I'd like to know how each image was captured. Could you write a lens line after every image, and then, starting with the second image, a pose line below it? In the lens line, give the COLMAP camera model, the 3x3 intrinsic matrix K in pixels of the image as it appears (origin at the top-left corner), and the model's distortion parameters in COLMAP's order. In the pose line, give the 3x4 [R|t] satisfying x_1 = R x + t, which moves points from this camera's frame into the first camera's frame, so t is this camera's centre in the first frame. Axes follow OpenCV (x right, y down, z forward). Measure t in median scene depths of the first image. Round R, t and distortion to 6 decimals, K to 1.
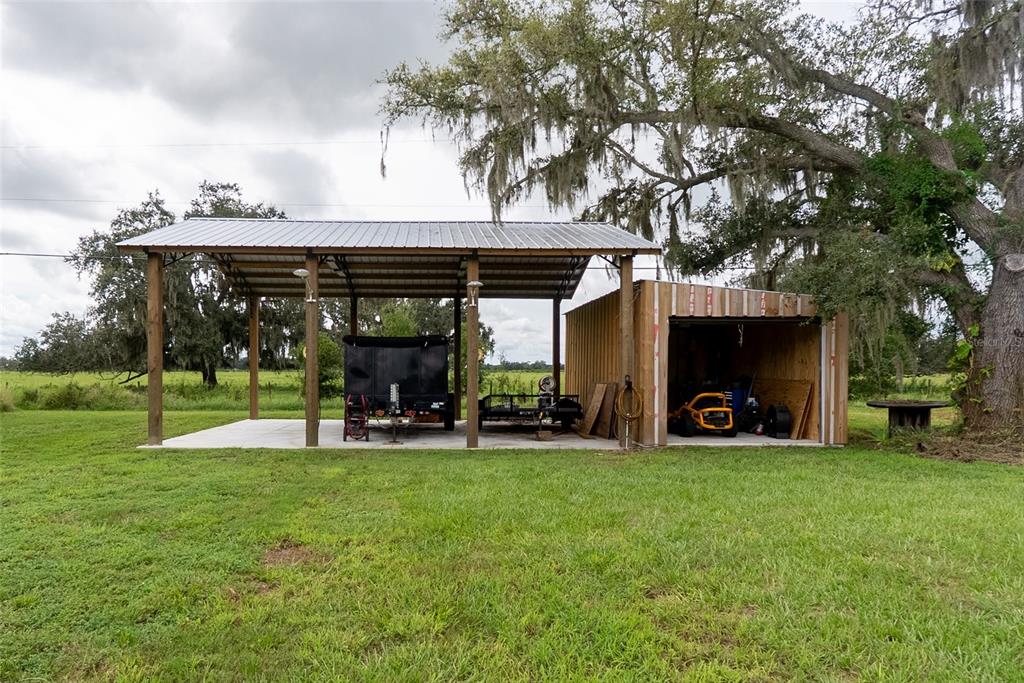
lens RADIAL K [[683.3, 0, 446.9], [0, 683.3, 375.3], [0, 0, 1]] dist [-0.006958, -0.000862]
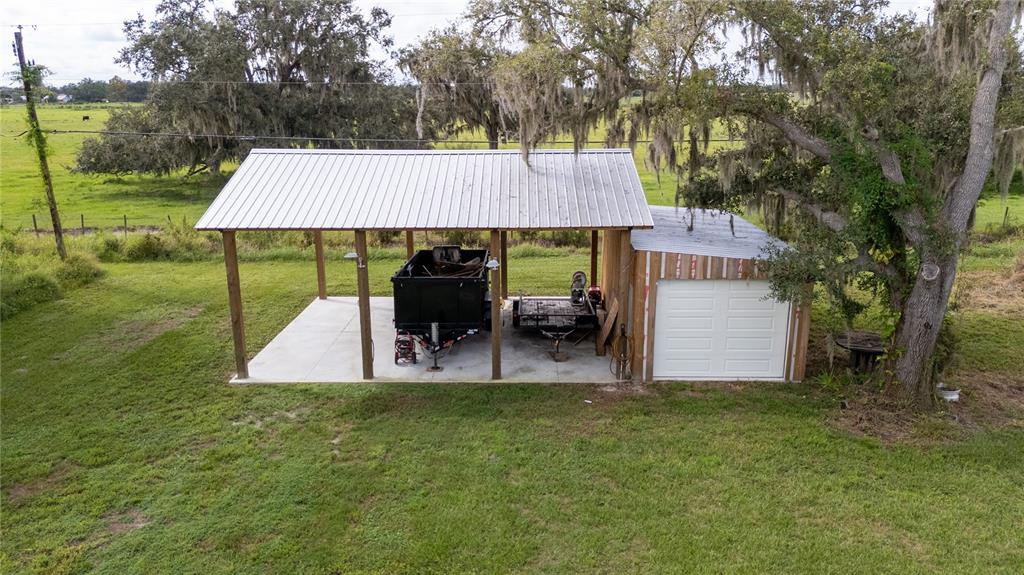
lens RADIAL K [[754.5, 0, 512.0], [0, 754.5, 287.5], [0, 0, 1]] dist [0.071911, -0.063748]
pose [[0.999151, 0.002603, -0.041115, 0.099365], [0.007469, 0.970021, 0.242908, -0.319268], [0.040515, -0.243009, 0.969178, -0.241626]]
